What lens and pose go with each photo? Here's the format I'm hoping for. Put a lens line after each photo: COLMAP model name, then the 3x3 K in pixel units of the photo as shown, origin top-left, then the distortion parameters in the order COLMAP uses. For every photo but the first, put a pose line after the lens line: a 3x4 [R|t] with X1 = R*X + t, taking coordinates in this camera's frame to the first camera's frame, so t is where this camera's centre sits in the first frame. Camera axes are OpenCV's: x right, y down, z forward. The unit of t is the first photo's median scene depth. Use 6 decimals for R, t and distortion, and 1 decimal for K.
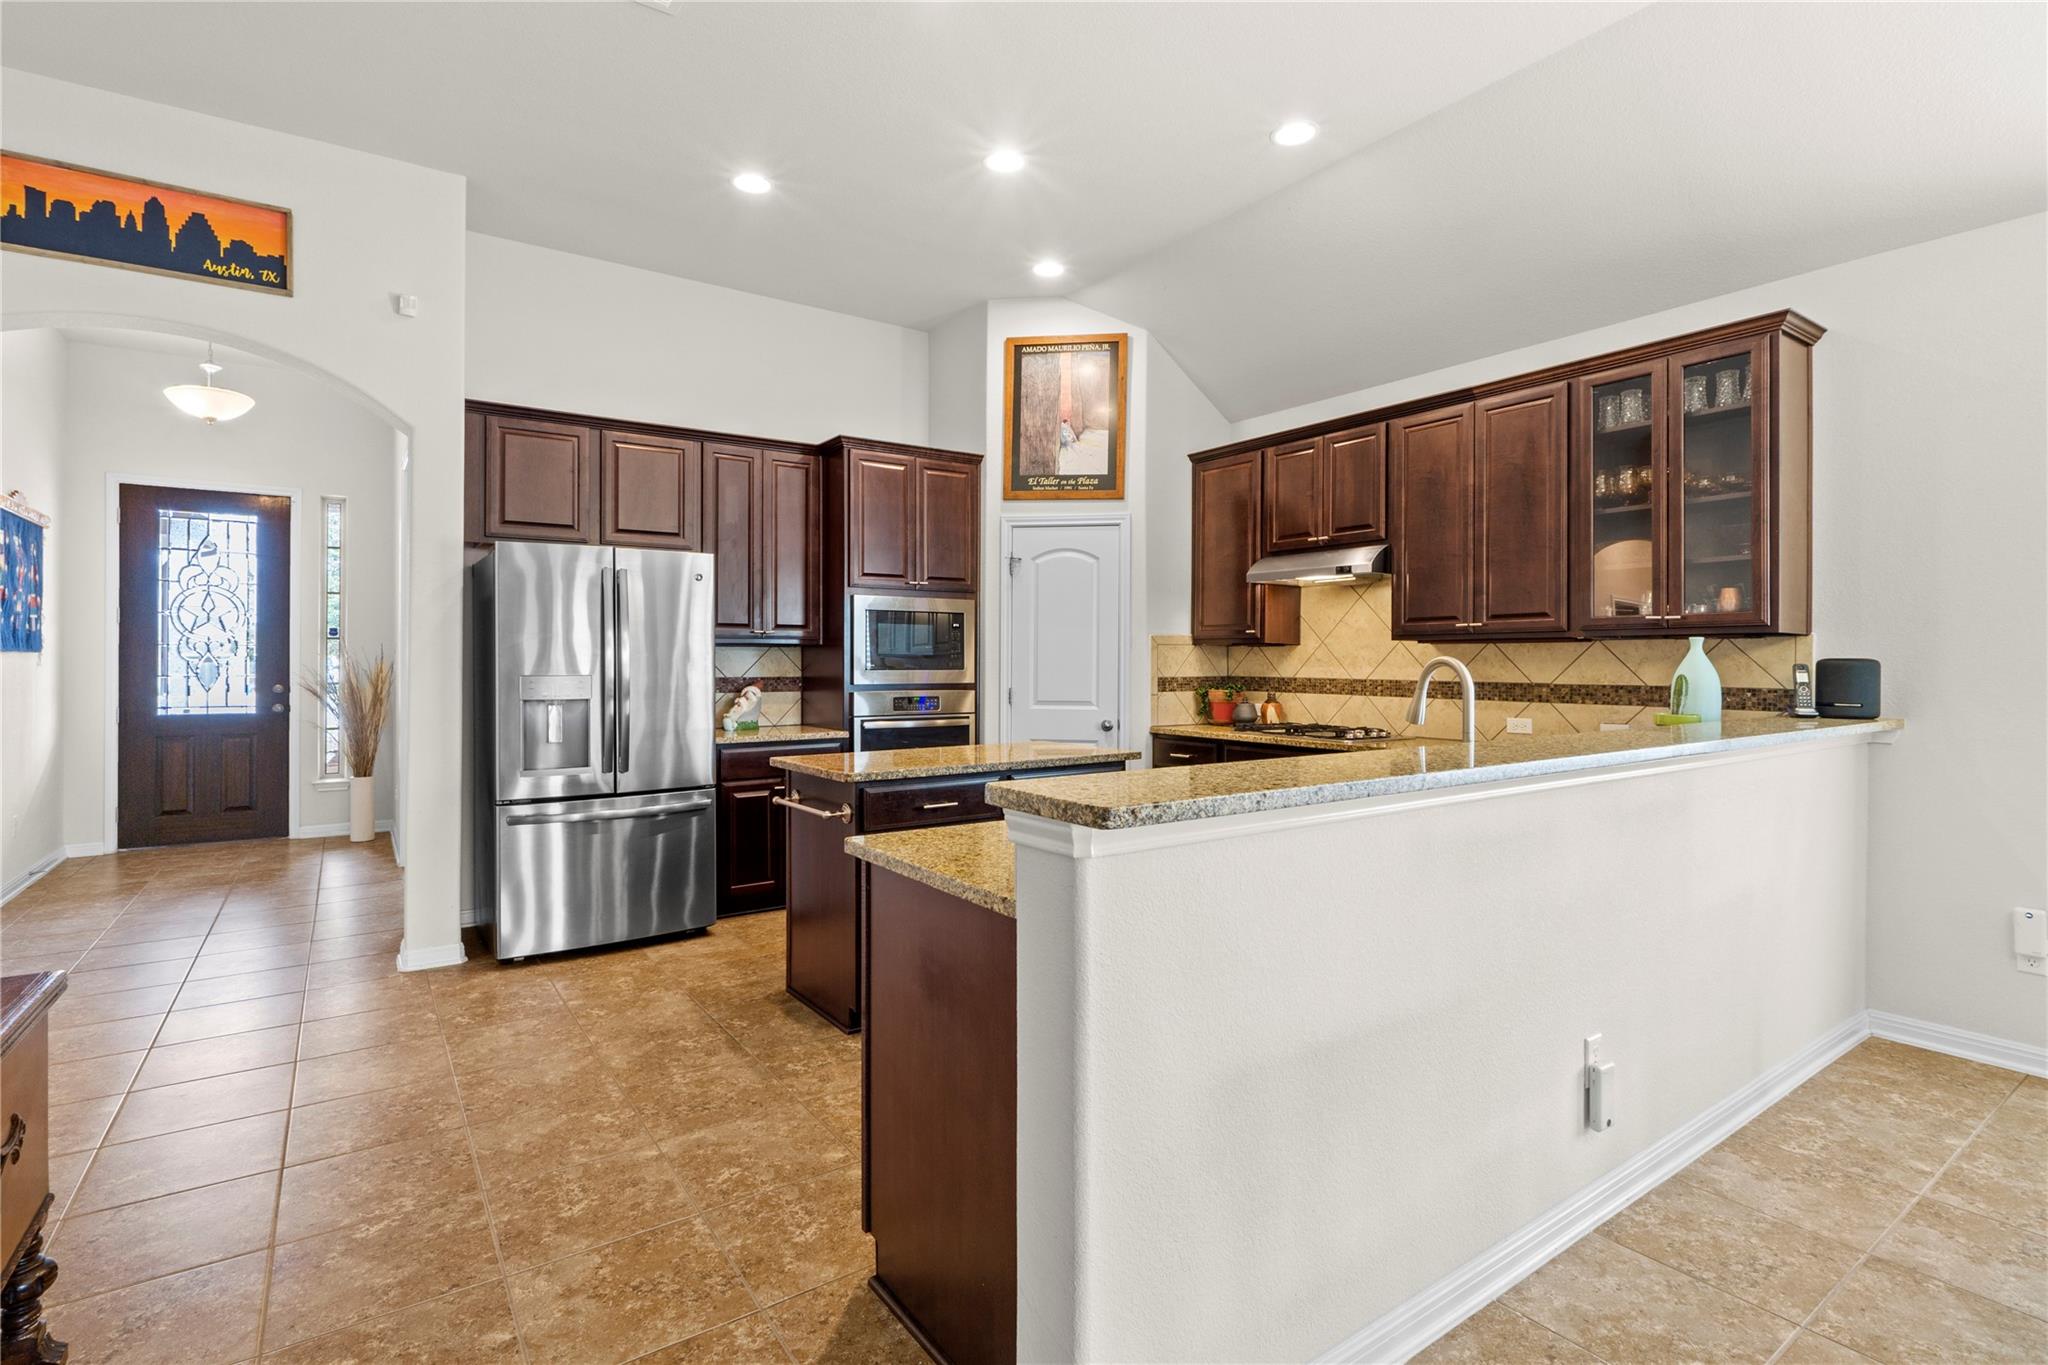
lens RADIAL K [[971.1, 0, 1023.1], [0, 971.1, 661.9], [0, 0, 1]] dist [-0.005855, -0.000208]
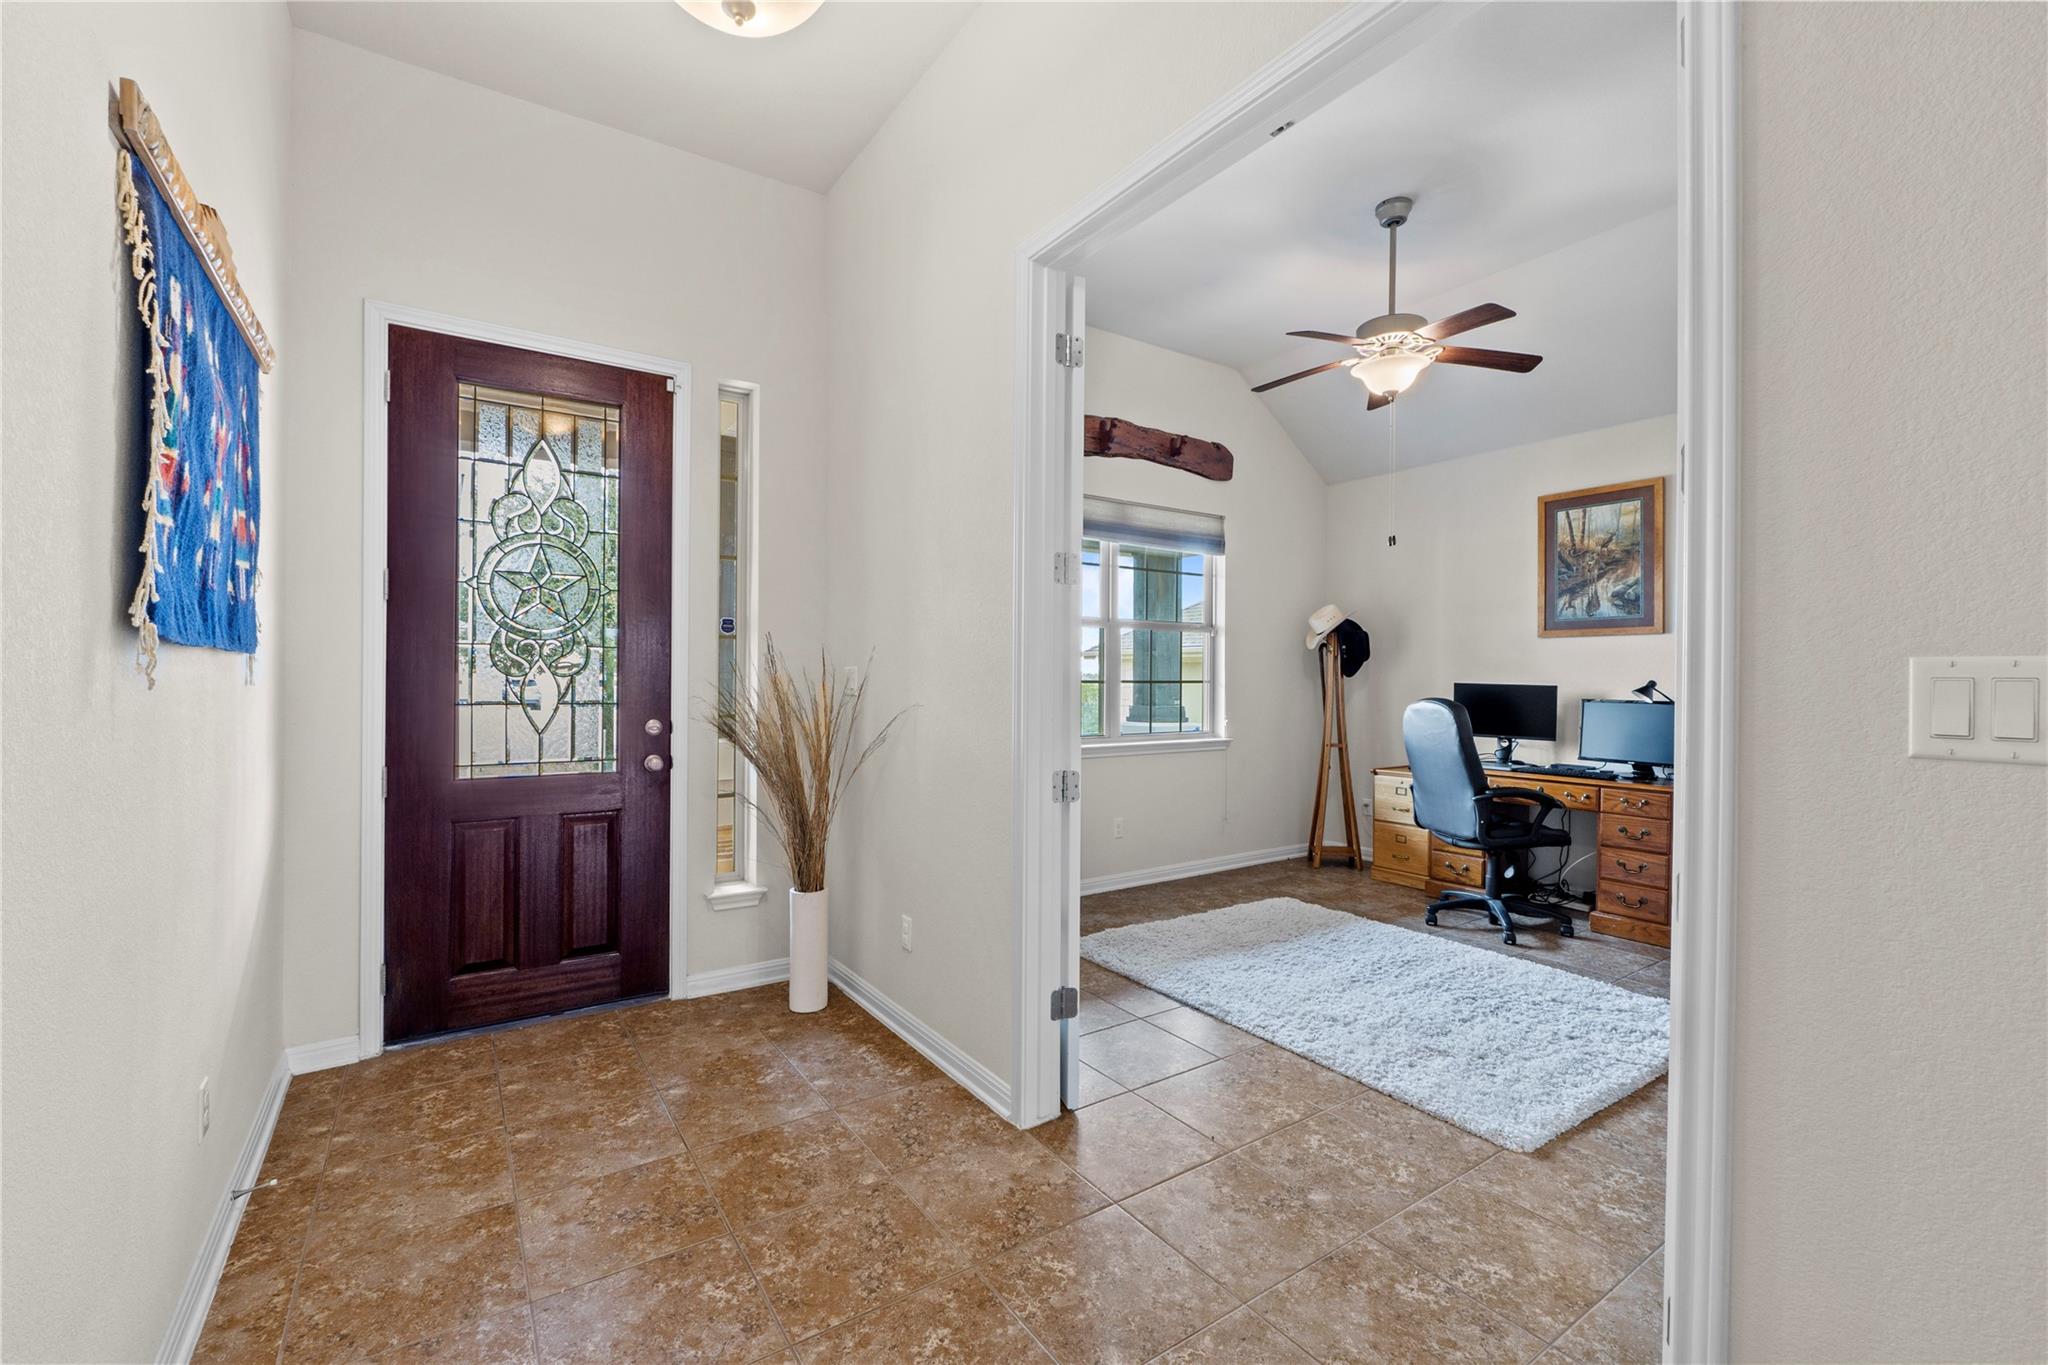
lens RADIAL K [[875.6, 0, 1020.0], [0, 875.6, 678.5], [0, 0, 1]] dist [-0.003816, -0.000396]
pose [[0.999868, 0.004162, -0.015704, -0.781346], [-0.004130, 0.999989, 0.002058, -0.002394], [0.015713, -0.001993, 0.999875, 0.716812]]
